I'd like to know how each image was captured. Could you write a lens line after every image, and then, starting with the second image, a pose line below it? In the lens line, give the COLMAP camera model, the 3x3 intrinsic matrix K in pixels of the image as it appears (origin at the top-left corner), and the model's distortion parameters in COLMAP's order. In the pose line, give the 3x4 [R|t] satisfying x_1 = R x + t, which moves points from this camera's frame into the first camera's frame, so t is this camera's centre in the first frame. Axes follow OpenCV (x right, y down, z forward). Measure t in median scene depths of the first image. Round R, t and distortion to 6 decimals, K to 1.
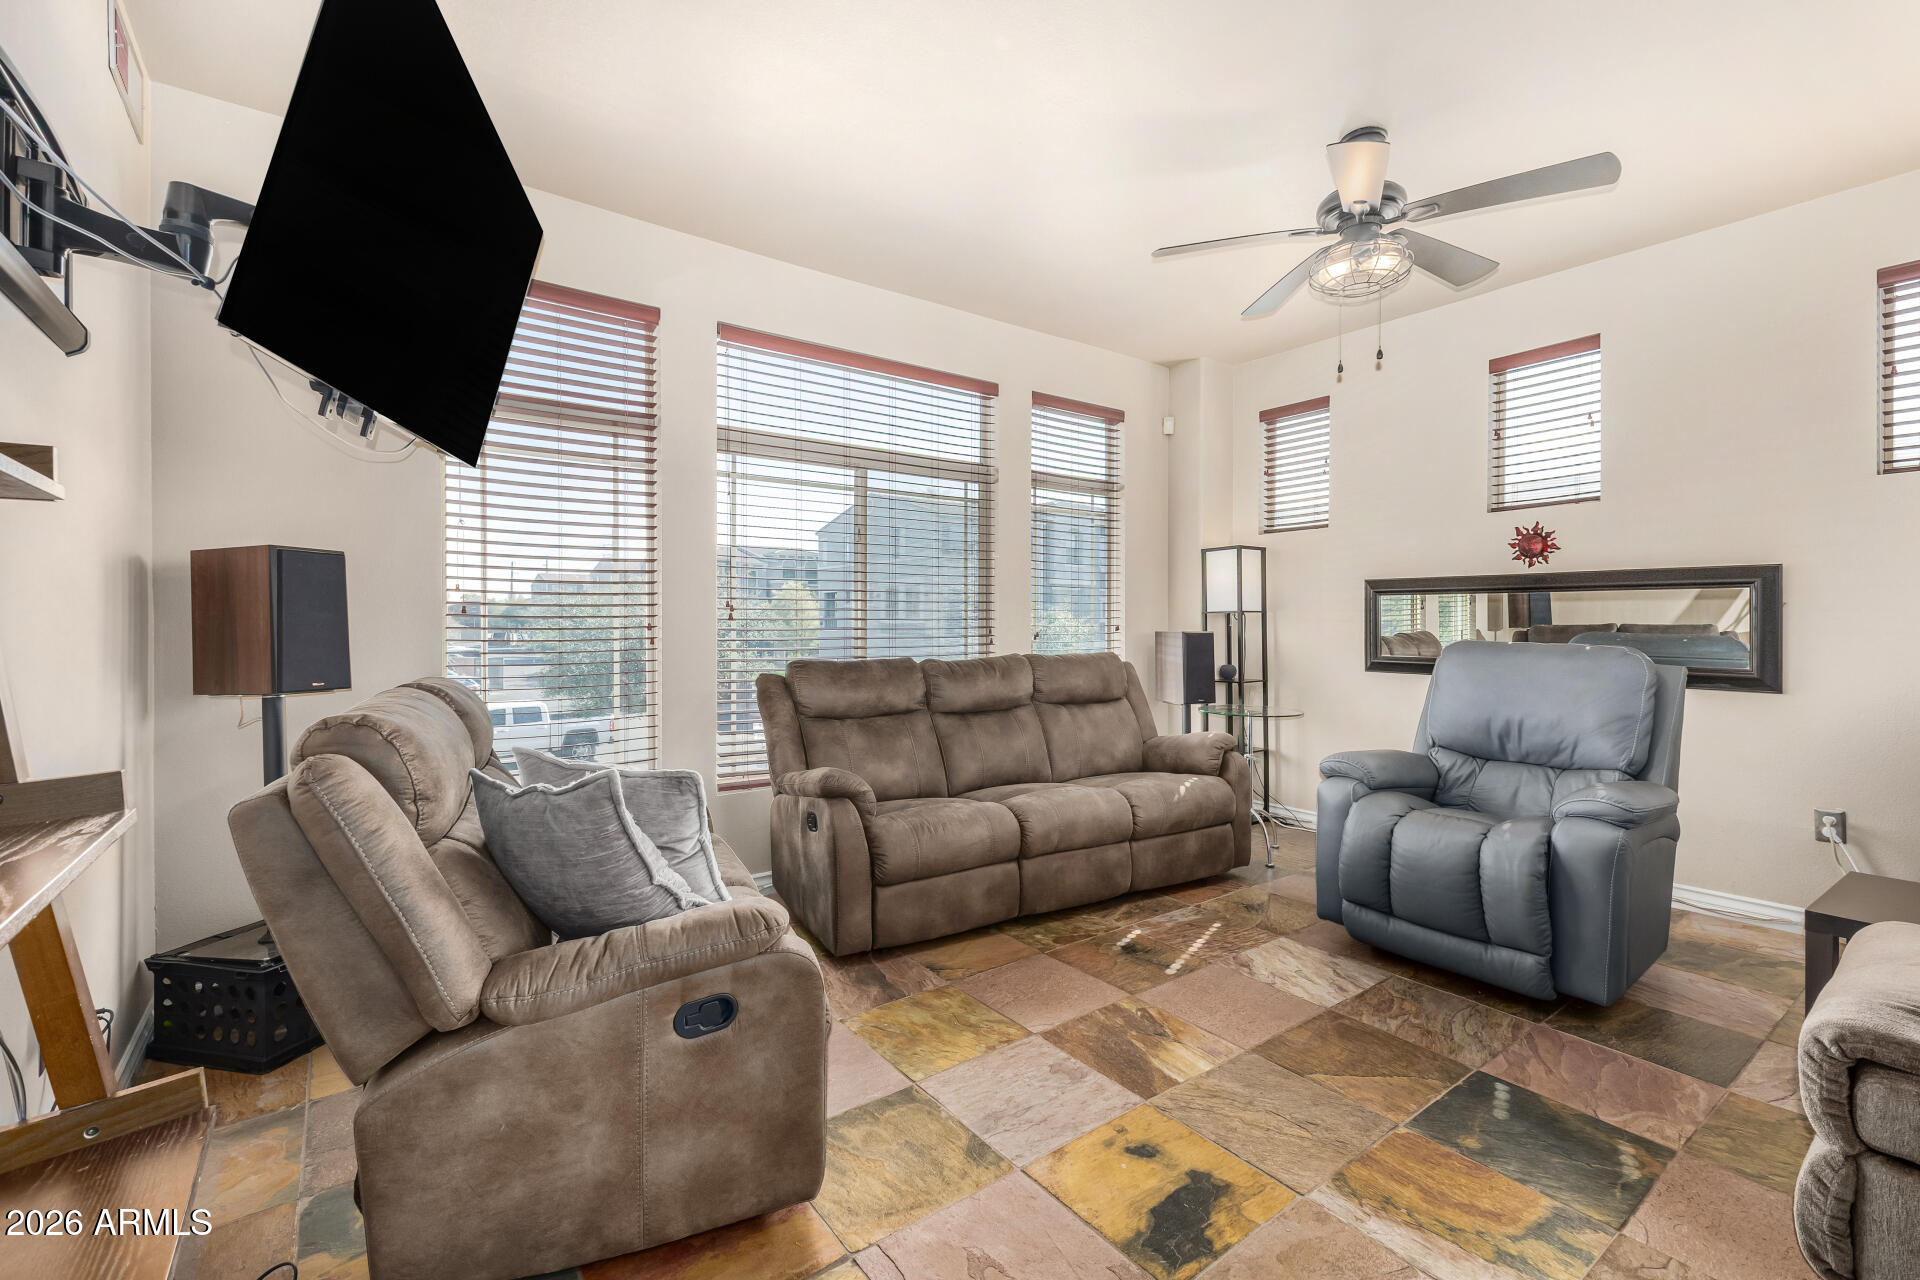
lens RADIAL K [[826.9, 0, 956.2], [0, 826.9, 626.5], [0, 0, 1]] dist [0.003098, -0.000987]
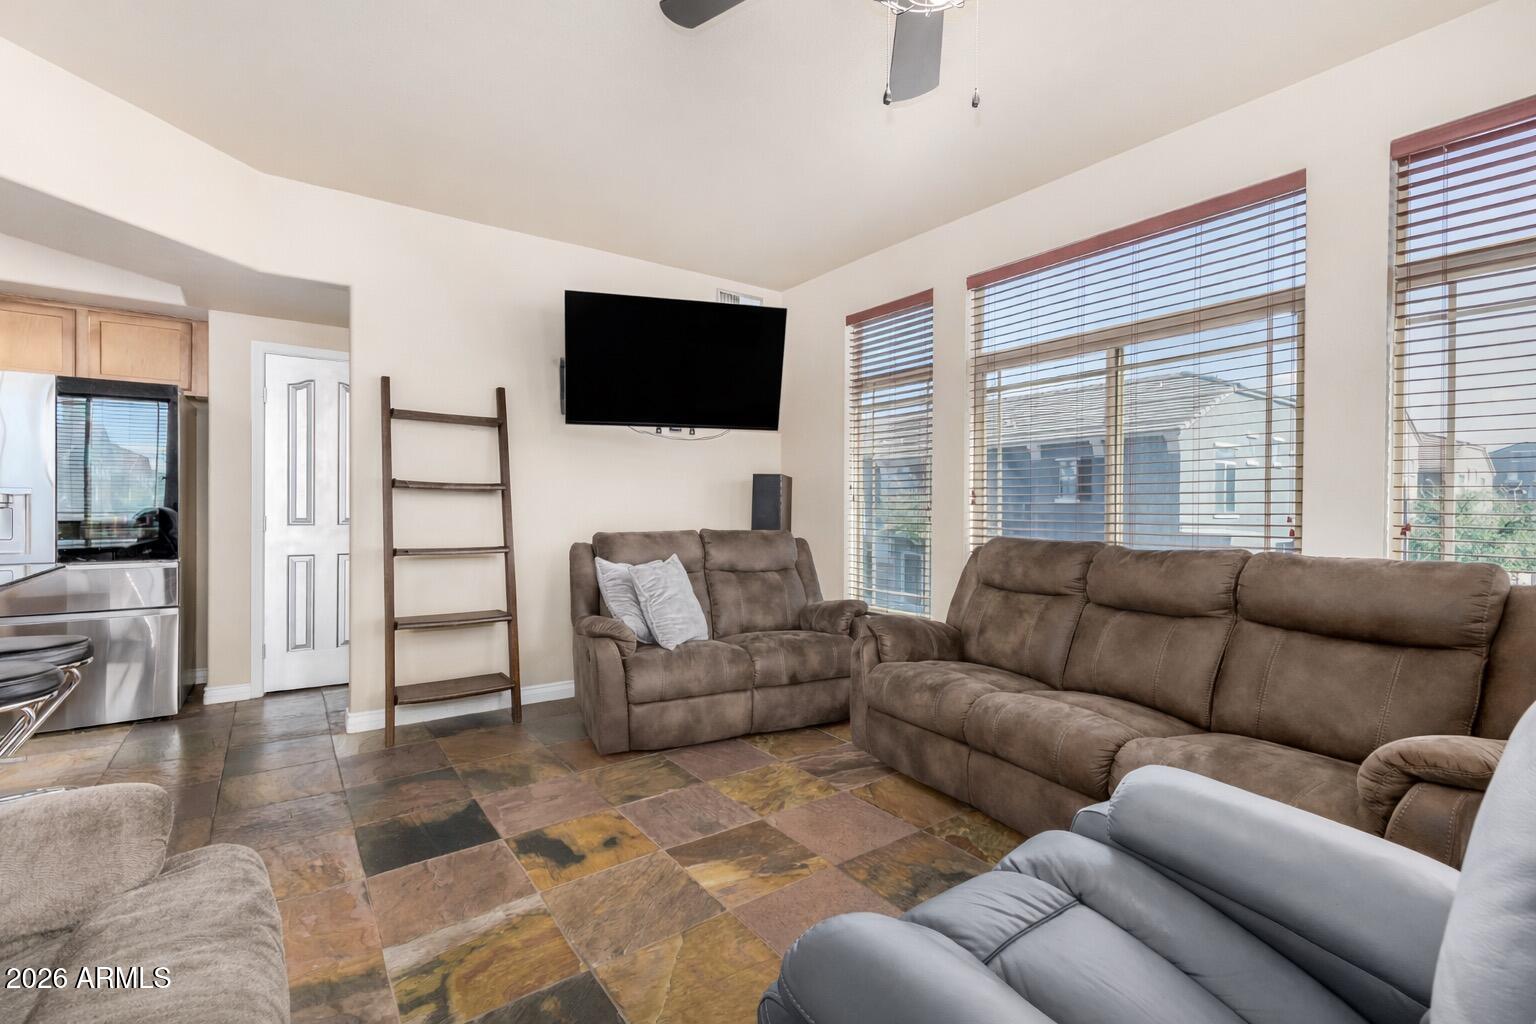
lens RADIAL K [[679.0, 0, 770.3], [0, 679.0, 516.3], [0, 0, 1]] dist [0.009785, -0.000134]
pose [[-0.000791, 0.009406, -0.999955, 0.803207], [-0.011484, 0.999890, 0.009414, 0.004841], [0.999934, 0.011491, -0.000683, 0.697233]]
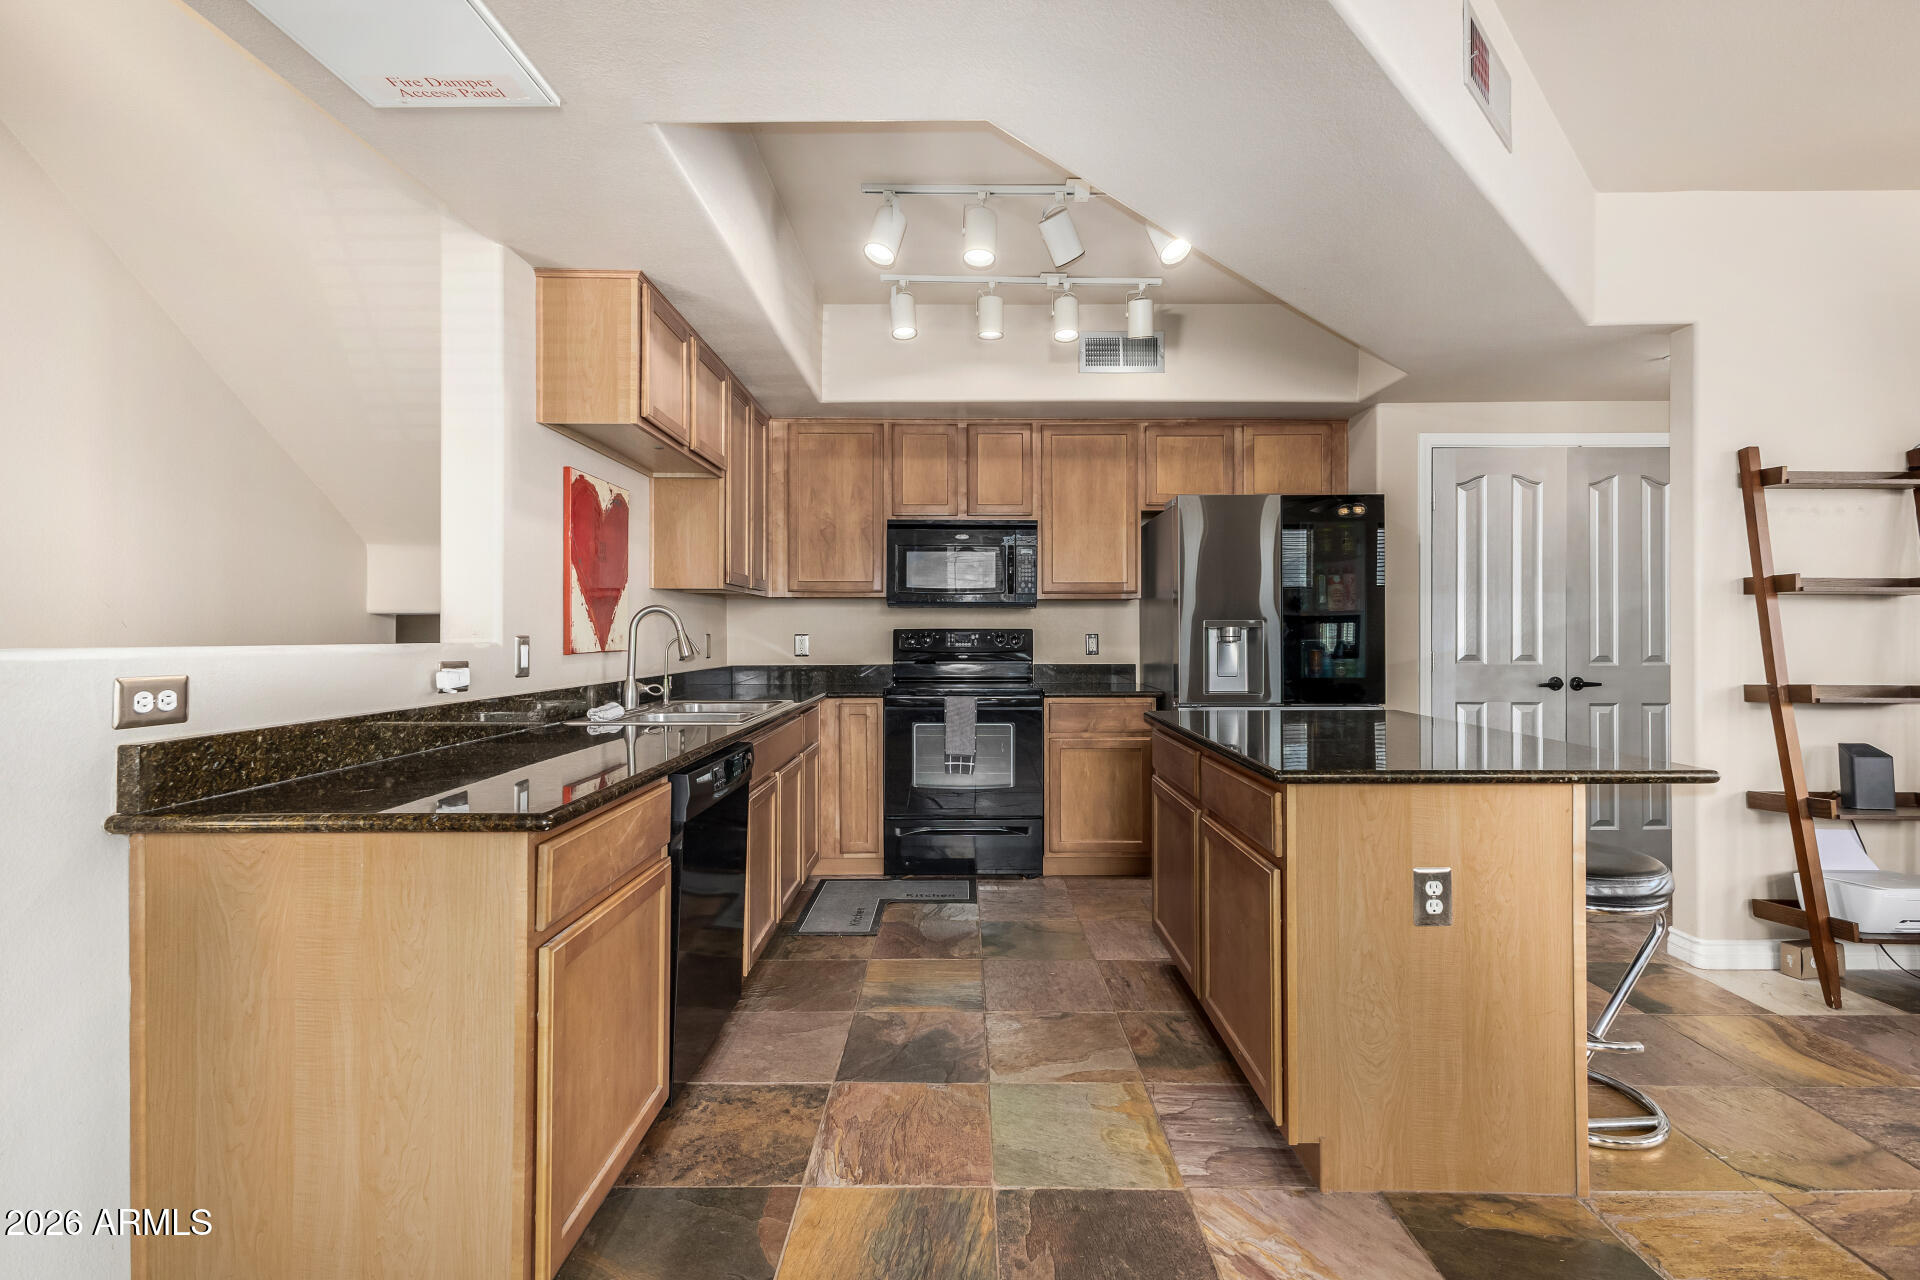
lens RADIAL K [[826.9, 0, 960.1], [0, 826.9, 631.6], [0, 0, 1]] dist [0.003098, -0.000987]
pose [[-0.605210, -0.001353, -0.796065, 0.940316], [-0.005605, 0.999981, 0.002561, 0.001921], [0.796046, 0.006012, -0.605206, -0.025386]]
